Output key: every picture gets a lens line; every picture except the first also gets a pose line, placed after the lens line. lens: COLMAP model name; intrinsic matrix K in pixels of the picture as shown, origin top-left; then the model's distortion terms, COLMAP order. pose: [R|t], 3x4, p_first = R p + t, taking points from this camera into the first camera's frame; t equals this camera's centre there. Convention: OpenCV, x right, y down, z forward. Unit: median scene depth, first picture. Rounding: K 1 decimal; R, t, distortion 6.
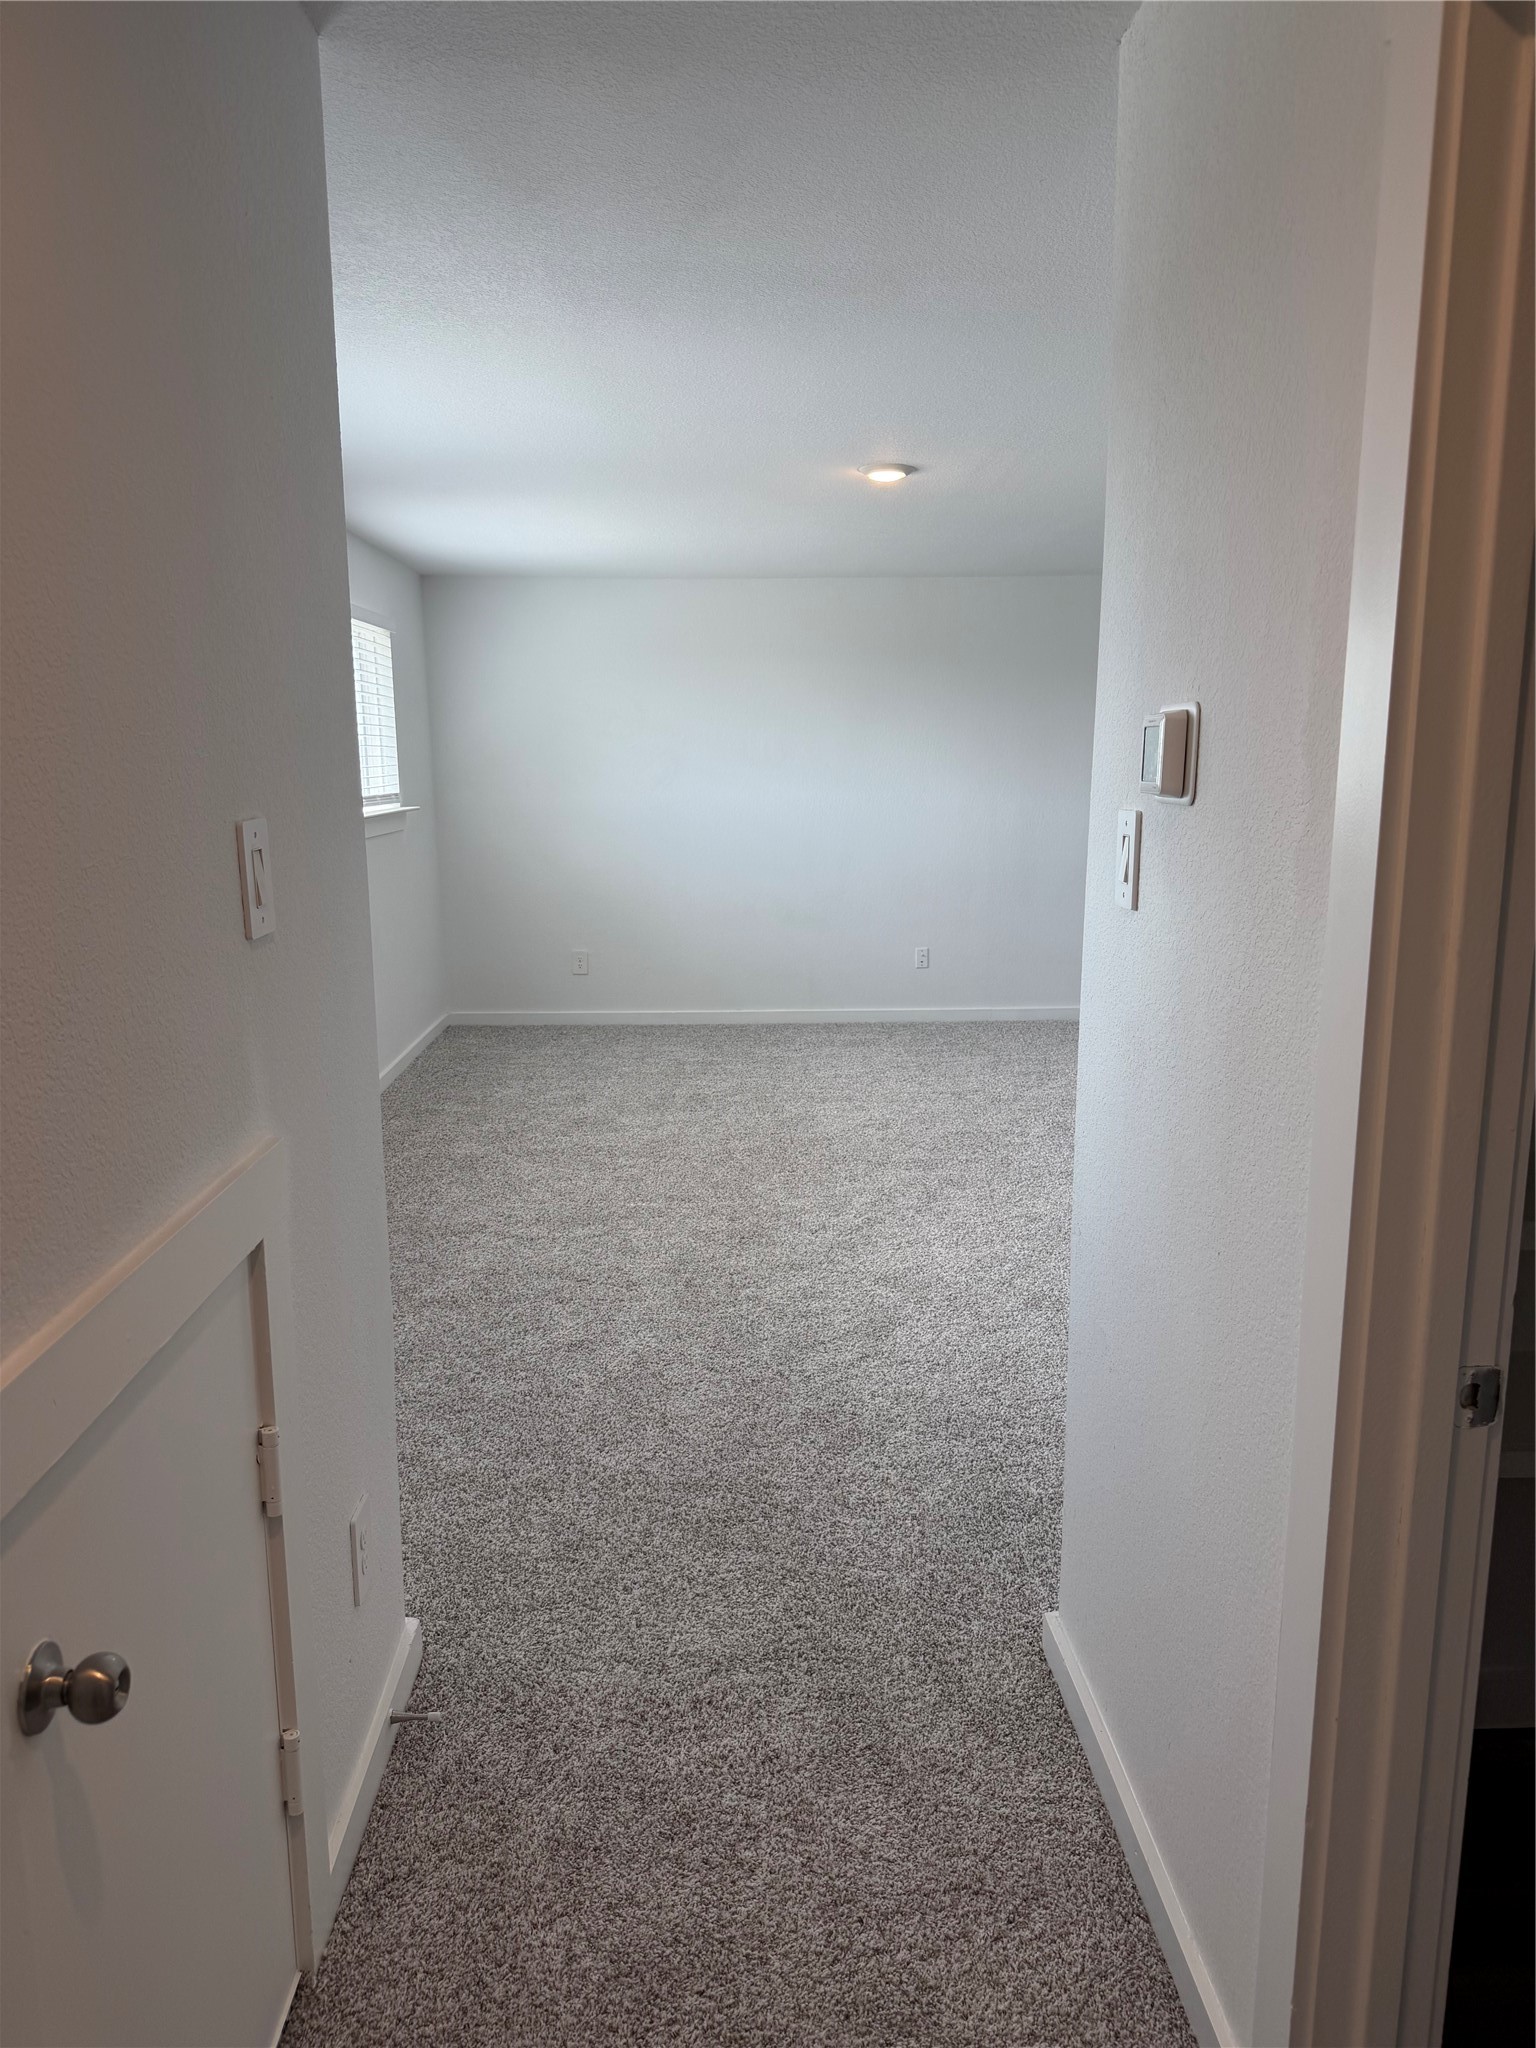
lens RADIAL K [[1442.6, 0, 765.2], [0, 1442.6, 1035.5], [0, 0, 1]] dist [0.036344, -0.046855]
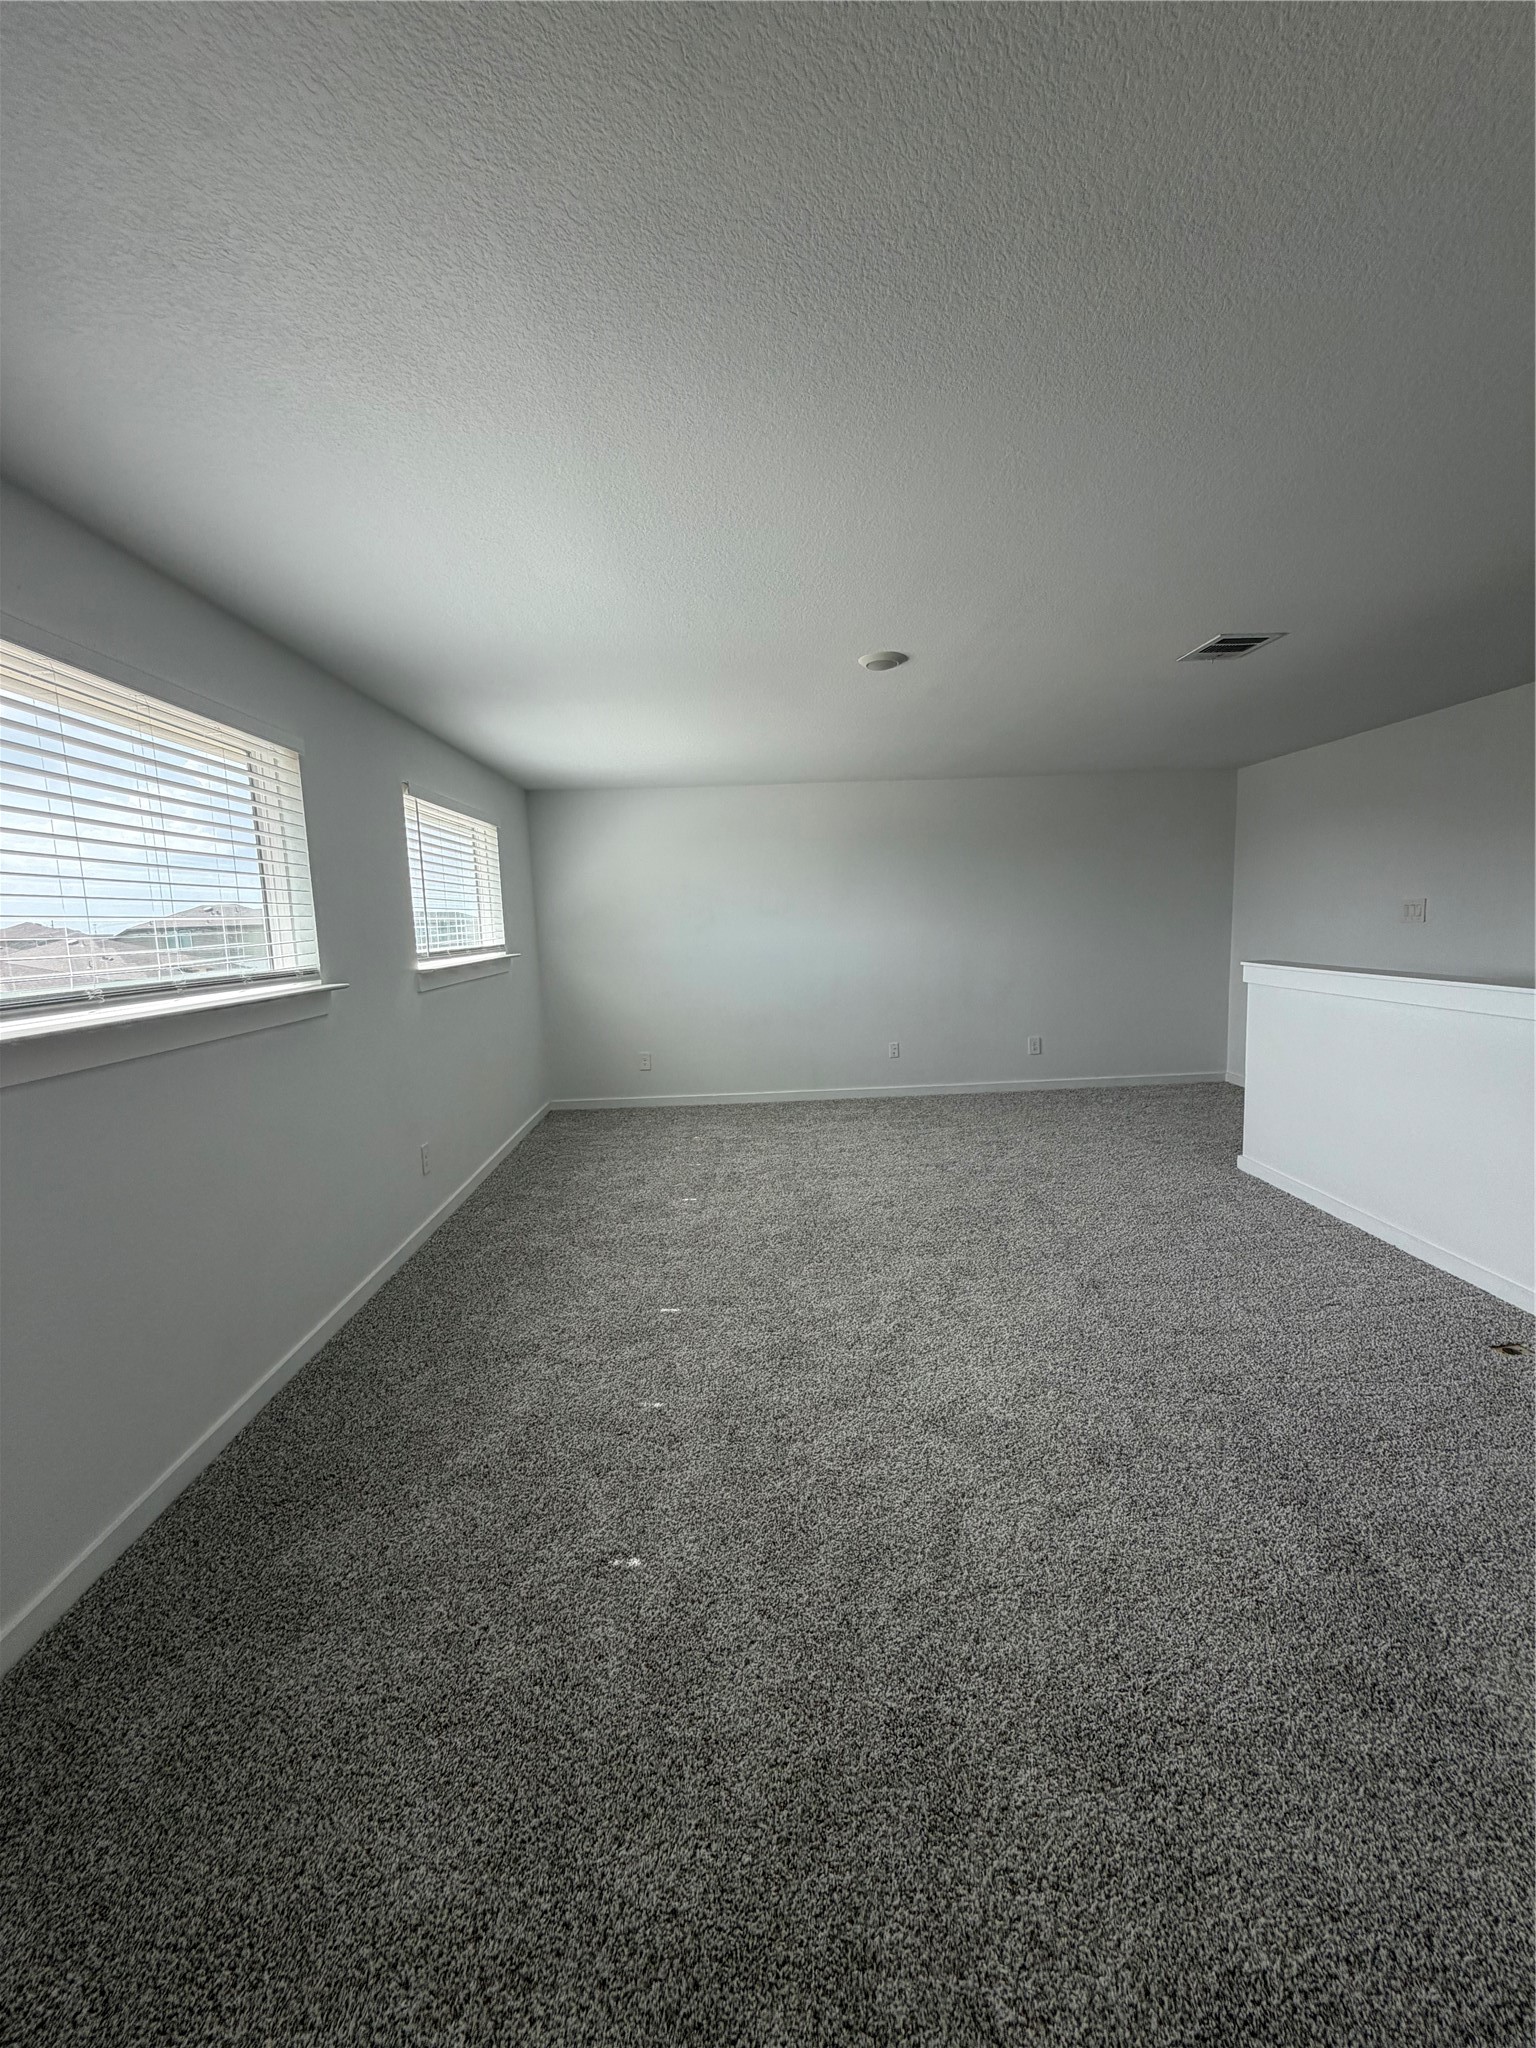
lens RADIAL K [[816.3, 0, 770.0], [0, 816.3, 1019.9], [0, 0, 1]] dist [-0.001720, 0.001139]
pose [[0.999426, -0.033729, 0.003030, -0.016120], [0.033854, 0.997360, -0.064246, -0.056844], [-0.000855, 0.064312, 0.997929, 0.350304]]
